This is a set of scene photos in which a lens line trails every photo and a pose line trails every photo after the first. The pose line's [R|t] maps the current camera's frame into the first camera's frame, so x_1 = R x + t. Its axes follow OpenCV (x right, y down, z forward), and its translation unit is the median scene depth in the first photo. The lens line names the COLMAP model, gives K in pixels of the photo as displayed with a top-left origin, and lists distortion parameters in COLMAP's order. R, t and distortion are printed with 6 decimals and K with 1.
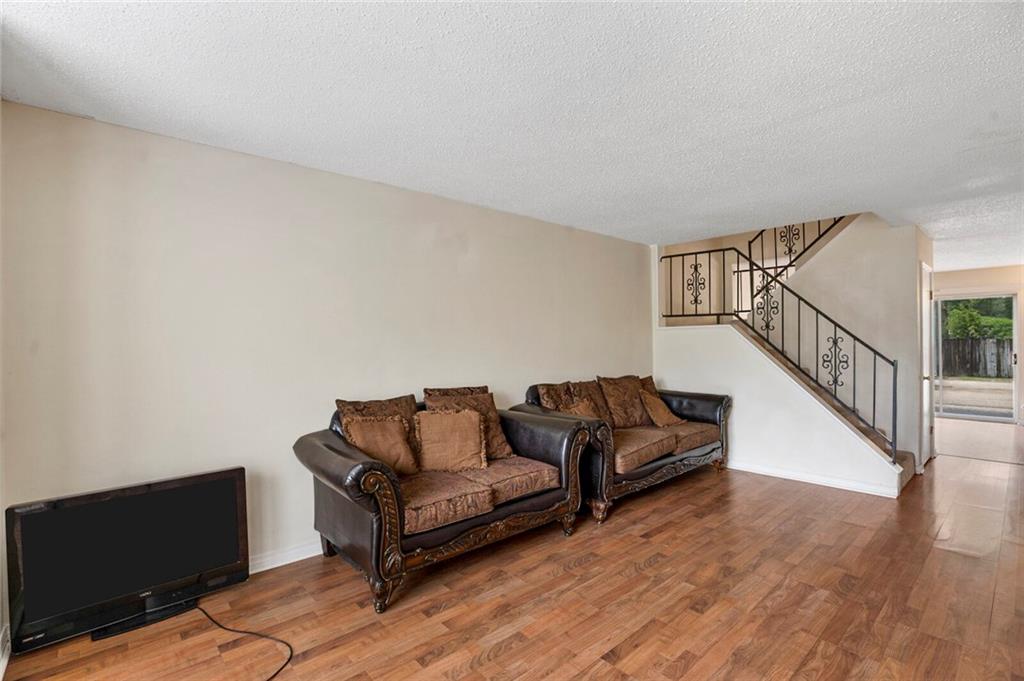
lens RADIAL K [[475.8, 0, 509.8], [0, 475.8, 340.2], [0, 0, 1]] dist [-0.020300, 0.001174]
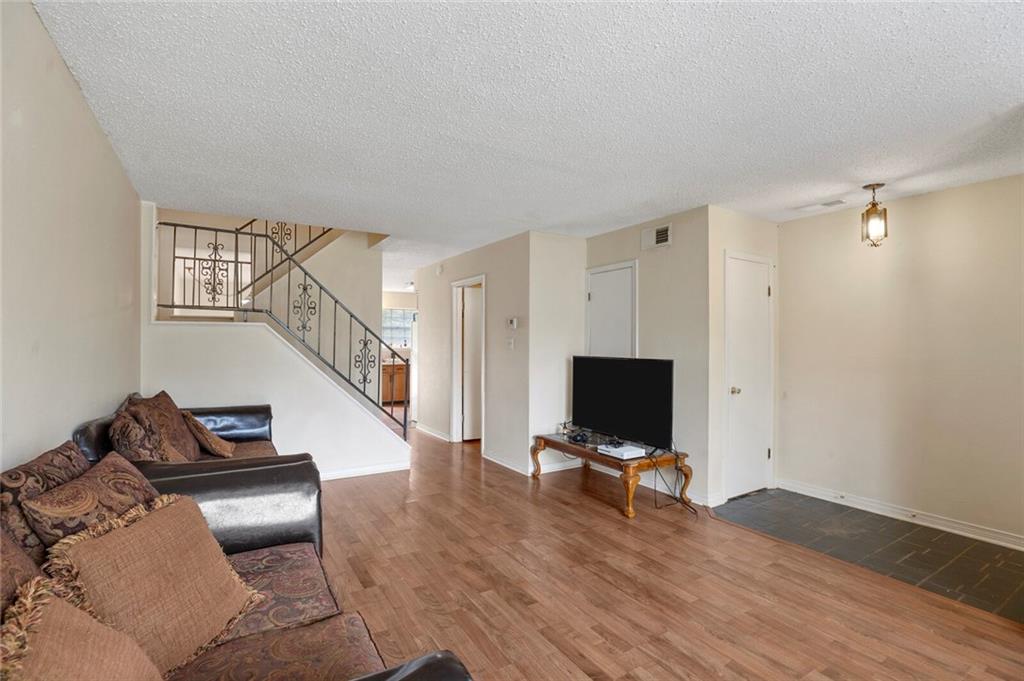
lens RADIAL K [[475.8, 0, 506.5], [0, 475.8, 340.6], [0, 0, 1]] dist [-0.020300, 0.001174]
pose [[0.185952, 0.009172, 0.982516, -0.421598], [-0.005812, 0.999949, -0.008234, 0.004624], [-0.982542, -0.004179, 0.185996, 0.570031]]
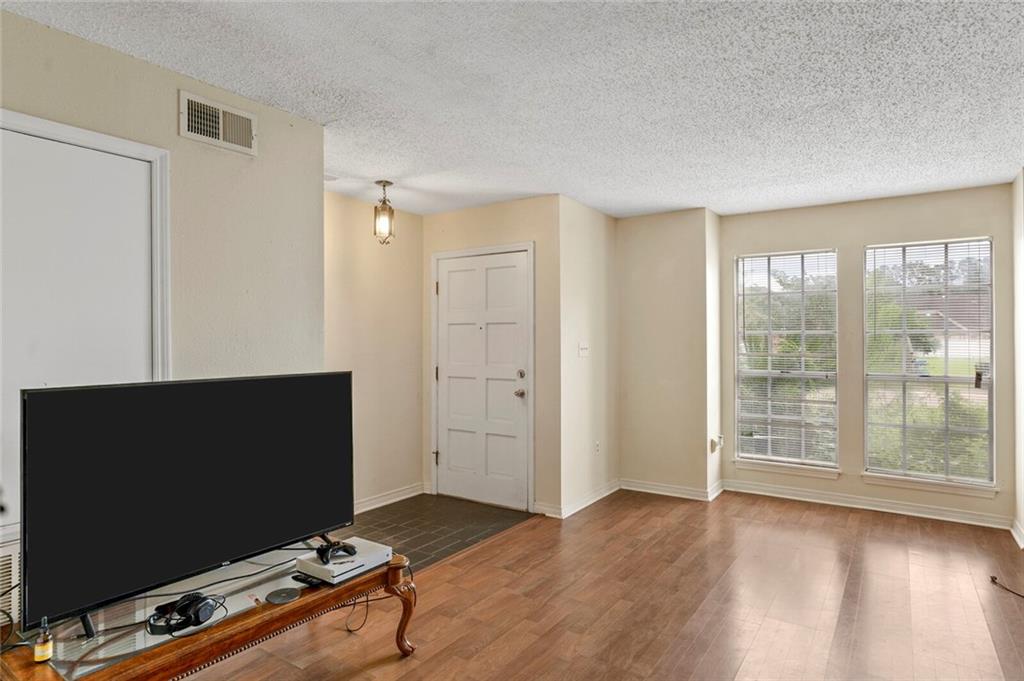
lens RADIAL K [[590.0, 0, 505.1], [0, 590.0, 337.9], [0, 0, 1]] dist [0.004629, 0.000864]
pose [[-0.971968, 0.003757, -0.235083, 0.690835], [0.003683, 0.999993, 0.000754, -0.007683], [0.235084, -0.000133, -0.971975, 1.224942]]
